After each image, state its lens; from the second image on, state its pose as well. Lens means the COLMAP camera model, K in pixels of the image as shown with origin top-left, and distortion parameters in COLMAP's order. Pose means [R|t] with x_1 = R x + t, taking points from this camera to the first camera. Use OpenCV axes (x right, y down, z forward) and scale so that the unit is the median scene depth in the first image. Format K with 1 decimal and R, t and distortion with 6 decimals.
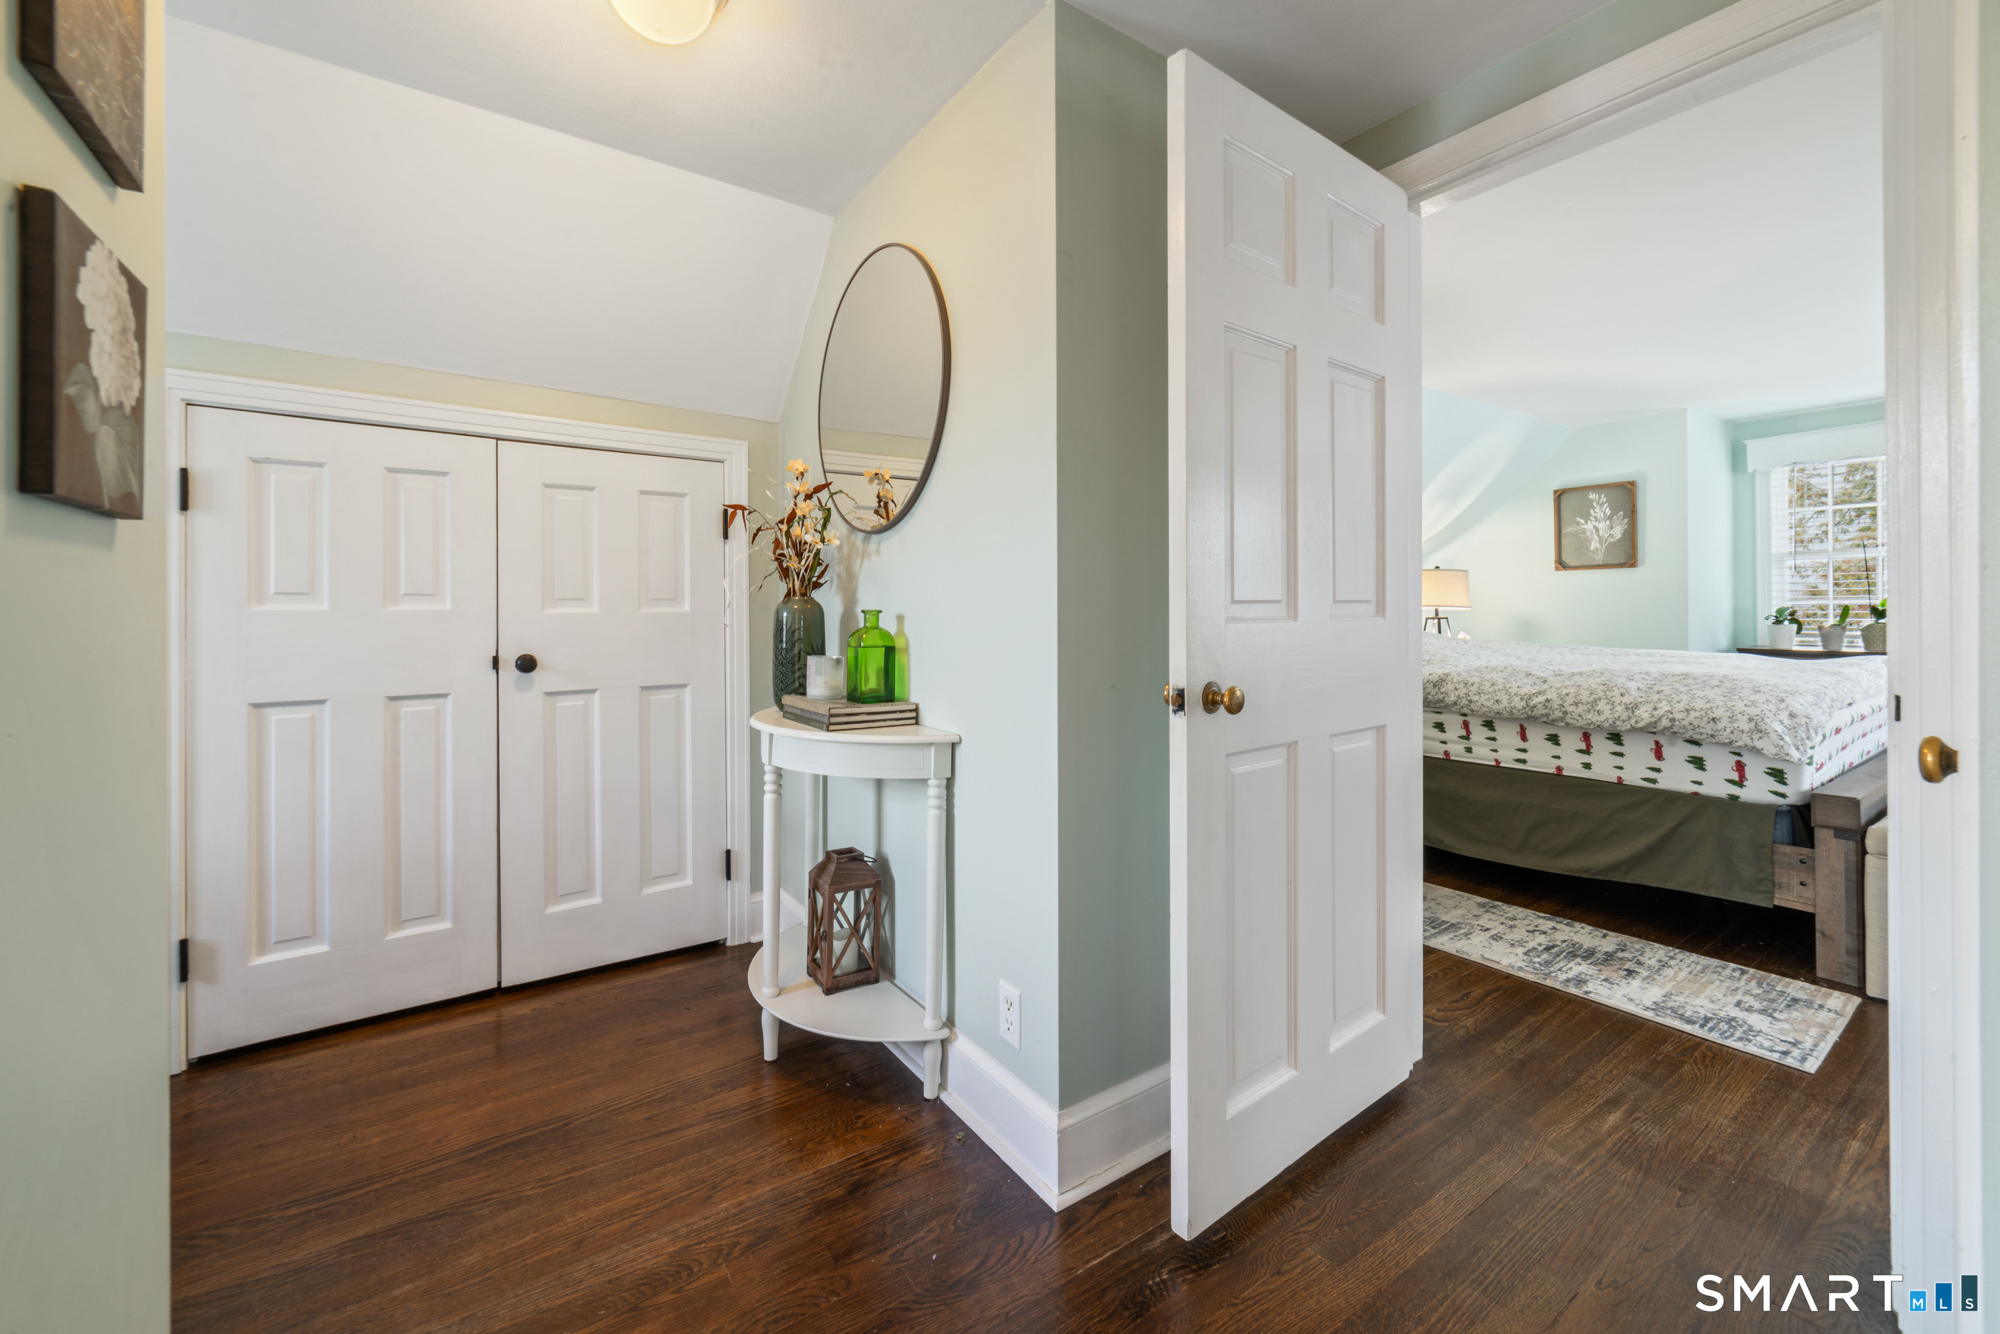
lens RADIAL K [[810.1, 0, 1003.4], [0, 810.1, 625.2], [0, 0, 1]] dist [-0.002049, 0.000399]
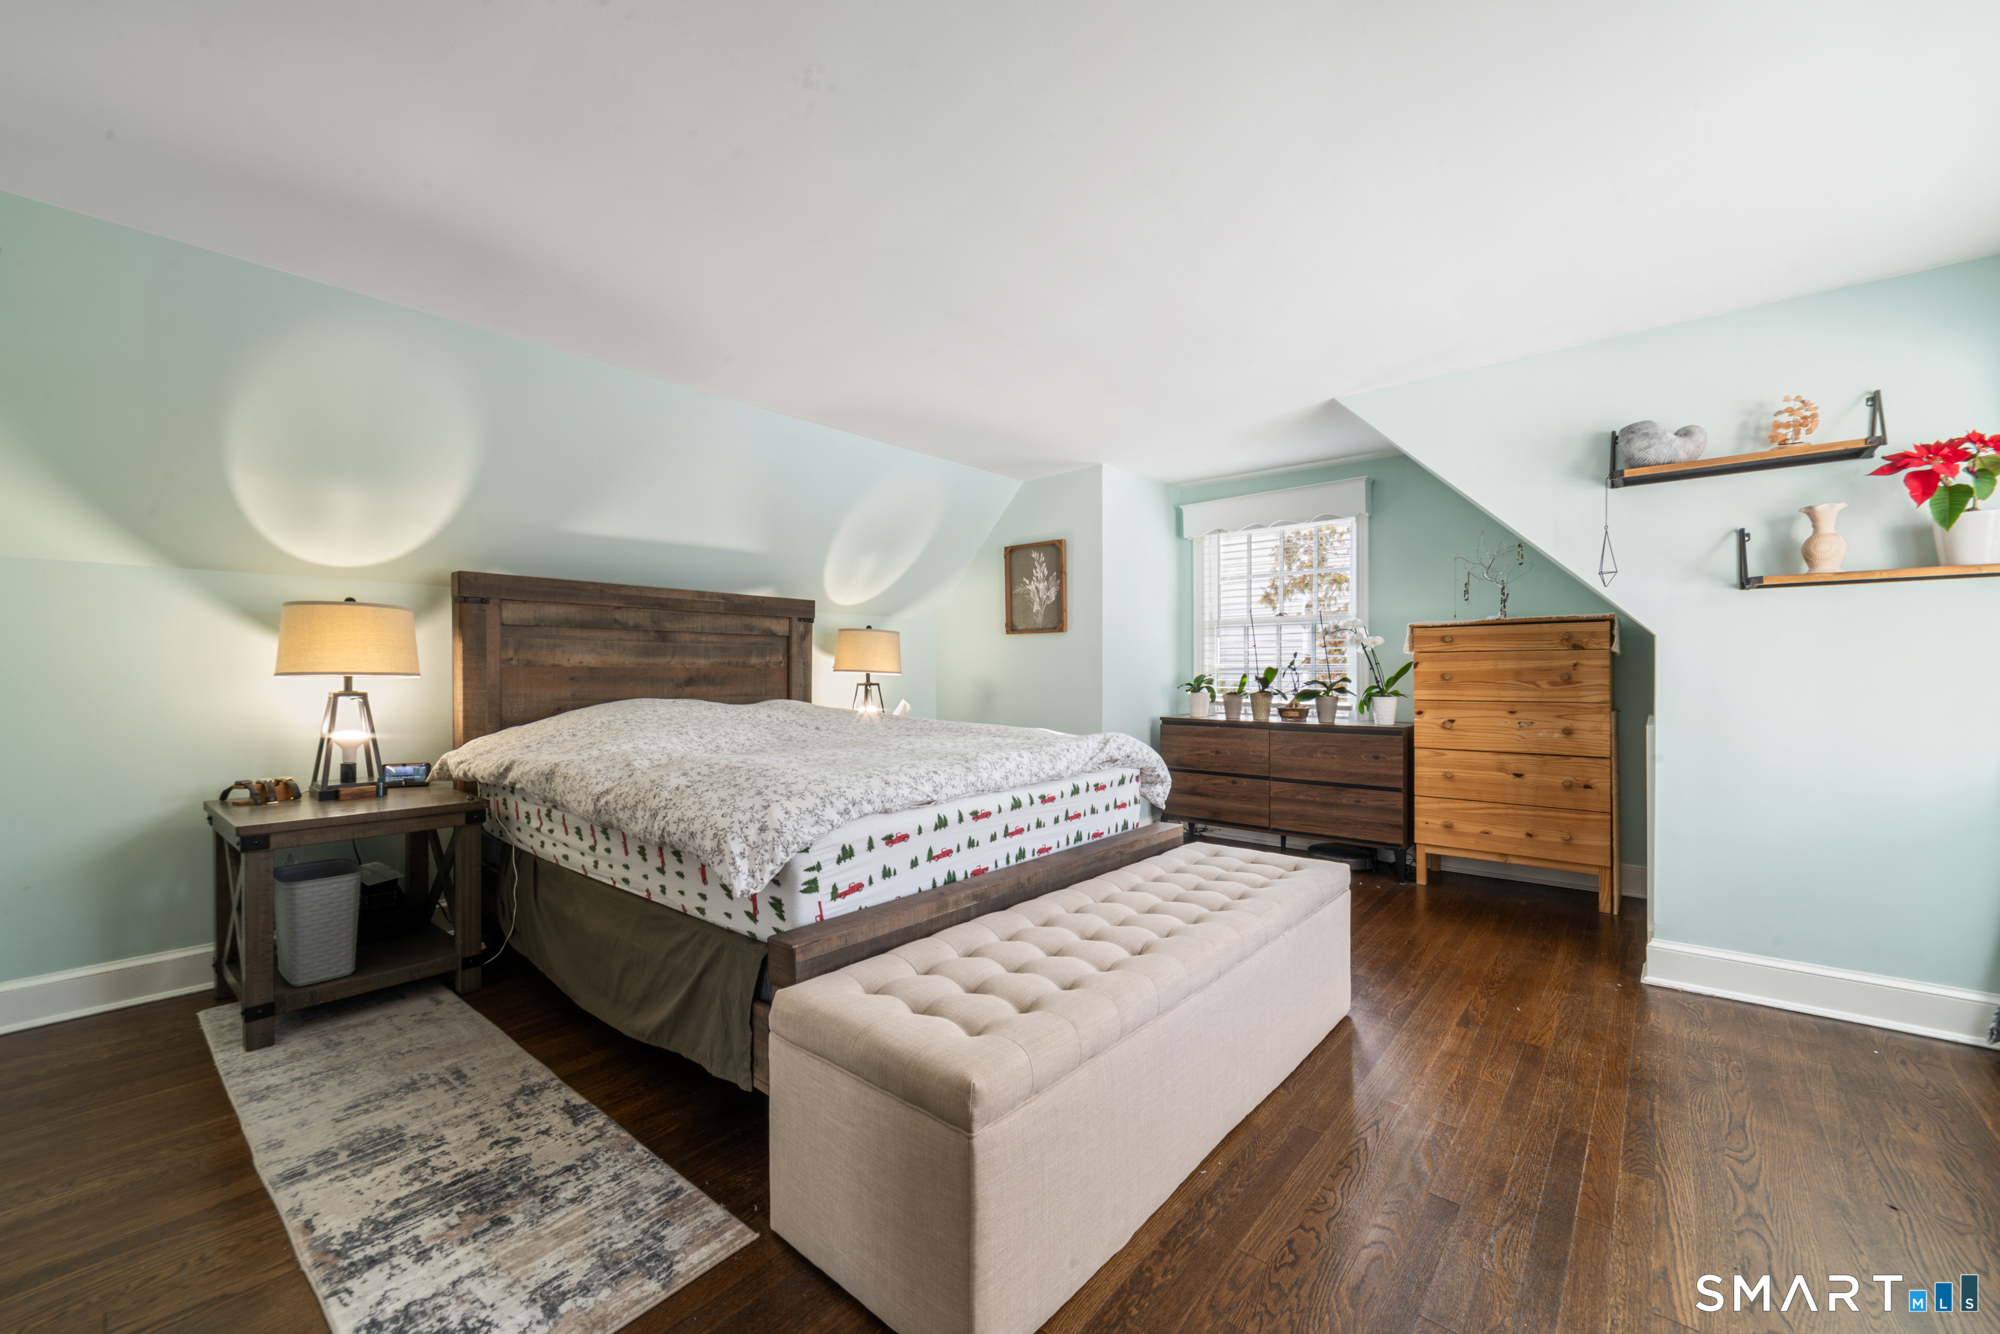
lens RADIAL K [[801.9, 0, 1002.8], [0, 801.9, 689.1], [0, 0, 1]] dist [0.001455, 0.000293]
pose [[0.963318, 0.002631, 0.268349, 0.870696], [-0.004154, 0.999978, 0.005107, -0.016251], [-0.268330, -0.006035, 0.963308, 0.218057]]
